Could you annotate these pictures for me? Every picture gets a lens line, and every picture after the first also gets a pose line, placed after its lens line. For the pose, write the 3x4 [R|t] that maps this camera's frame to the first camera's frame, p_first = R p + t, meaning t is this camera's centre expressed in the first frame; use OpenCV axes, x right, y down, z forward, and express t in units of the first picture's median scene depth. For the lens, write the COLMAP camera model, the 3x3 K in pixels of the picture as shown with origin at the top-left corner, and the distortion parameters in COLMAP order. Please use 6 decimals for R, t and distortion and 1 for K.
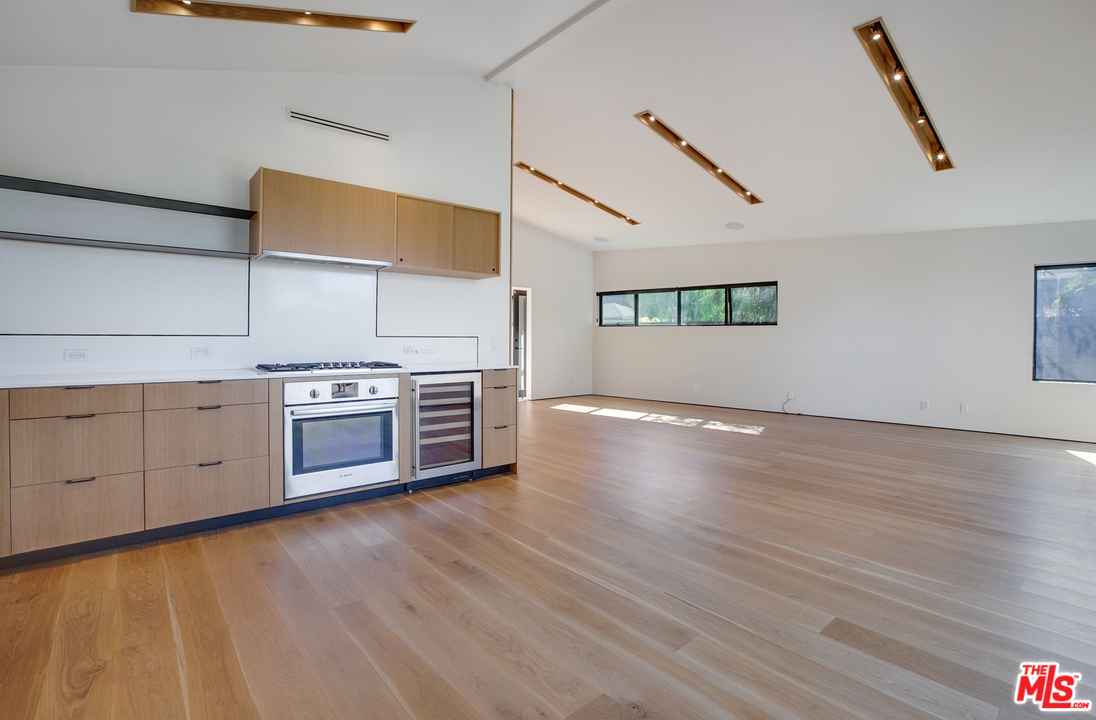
lens RADIAL K [[509.6, 0, 530.9], [0, 509.6, 338.1], [0, 0, 1]] dist [-0.034937, 0.006451]
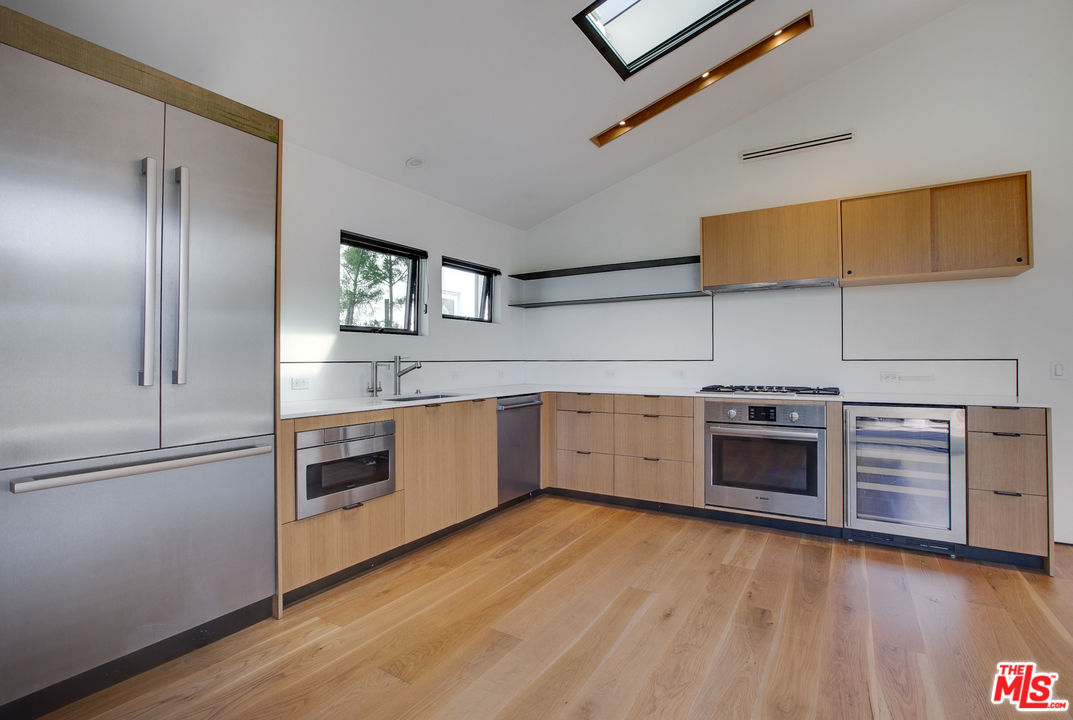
lens RADIAL K [[497.9, 0, 530.2], [0, 497.9, 352.5], [0, 0, 1]] dist [-0.044623, 0.010371]
pose [[0.318219, -0.021637, -0.947770, 0.500529], [0.003702, 0.999760, -0.021581, -0.000038], [0.948010, 0.003358, 0.318223, 0.296089]]
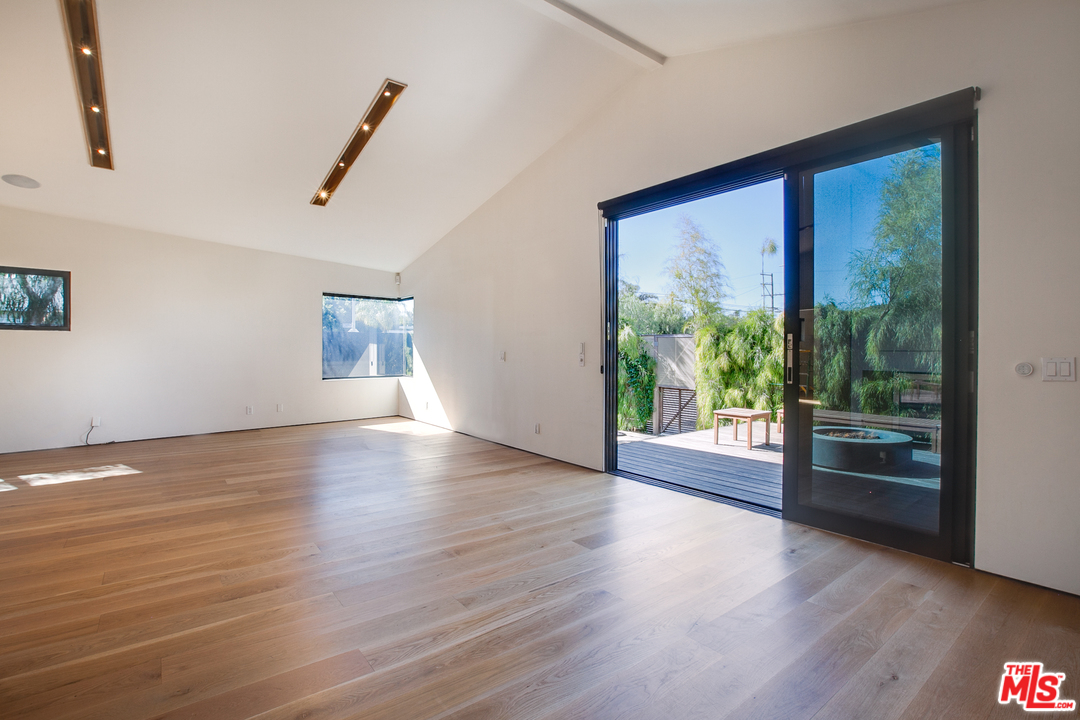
lens RADIAL K [[520.8, 0, 530.4], [0, 520.8, 351.0], [0, 0, 1]] dist [-0.021234, 0.000903]
pose [[0.037488, -0.012716, 0.999216, -0.654169], [-0.001077, 0.999918, 0.012766, -0.014575], [-0.999296, -0.001555, 0.037471, 0.763659]]
